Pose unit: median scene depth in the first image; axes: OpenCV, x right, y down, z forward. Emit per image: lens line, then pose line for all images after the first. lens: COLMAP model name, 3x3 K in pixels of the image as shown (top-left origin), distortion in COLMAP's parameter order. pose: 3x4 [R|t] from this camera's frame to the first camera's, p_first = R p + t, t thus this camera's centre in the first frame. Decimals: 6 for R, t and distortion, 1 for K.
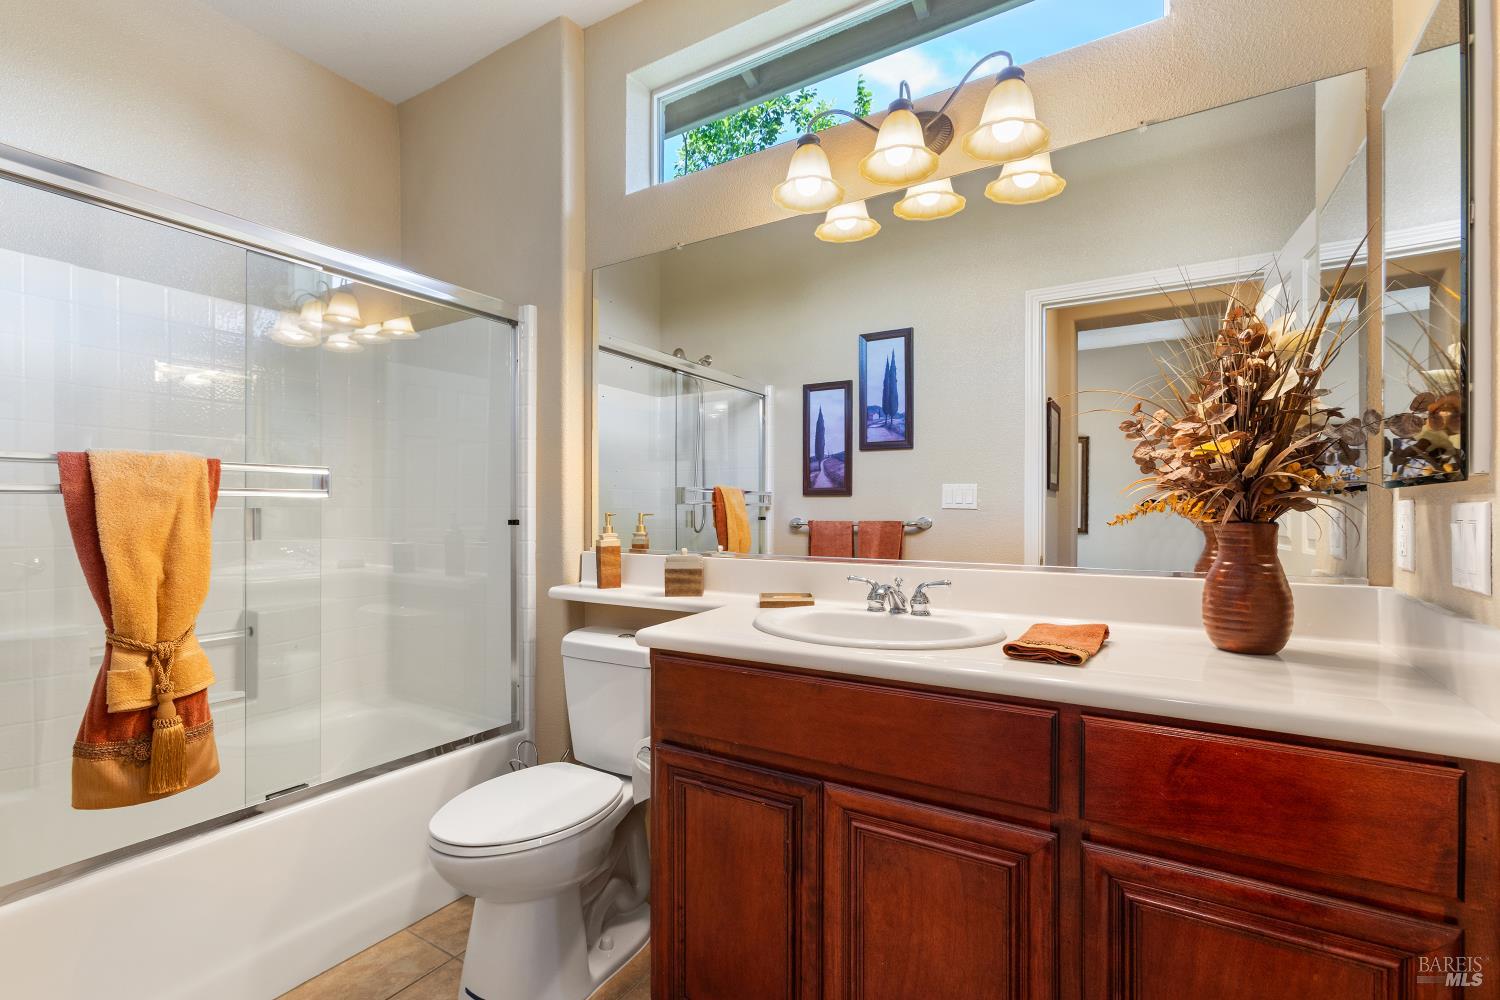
lens RADIAL K [[666.0, 0, 741.6], [0, 666.0, 510.9], [0, 0, 1]] dist [-0.007136, 0.000005]
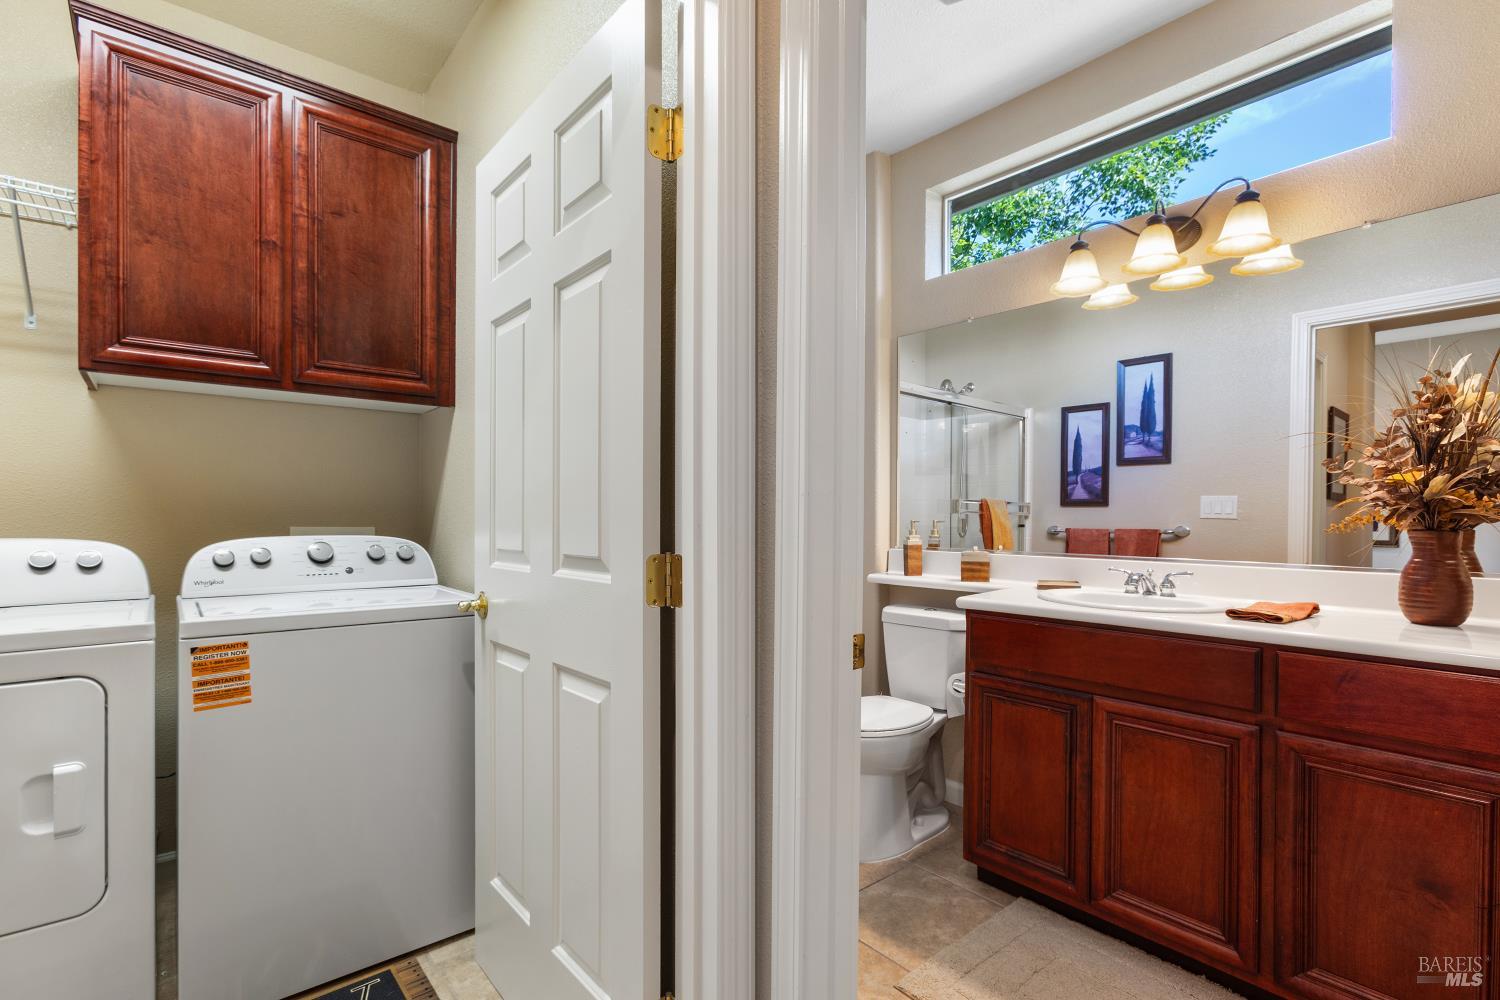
lens RADIAL K [[689.3, 0, 756.1], [0, 689.3, 523.6], [0, 0, 1]] dist [0.001435, 0.001495]
pose [[0.955067, 0.007549, -0.296293, -0.121615], [-0.004980, 0.999943, 0.009422, -0.003074], [0.296347, -0.007523, 0.955051, -0.607160]]
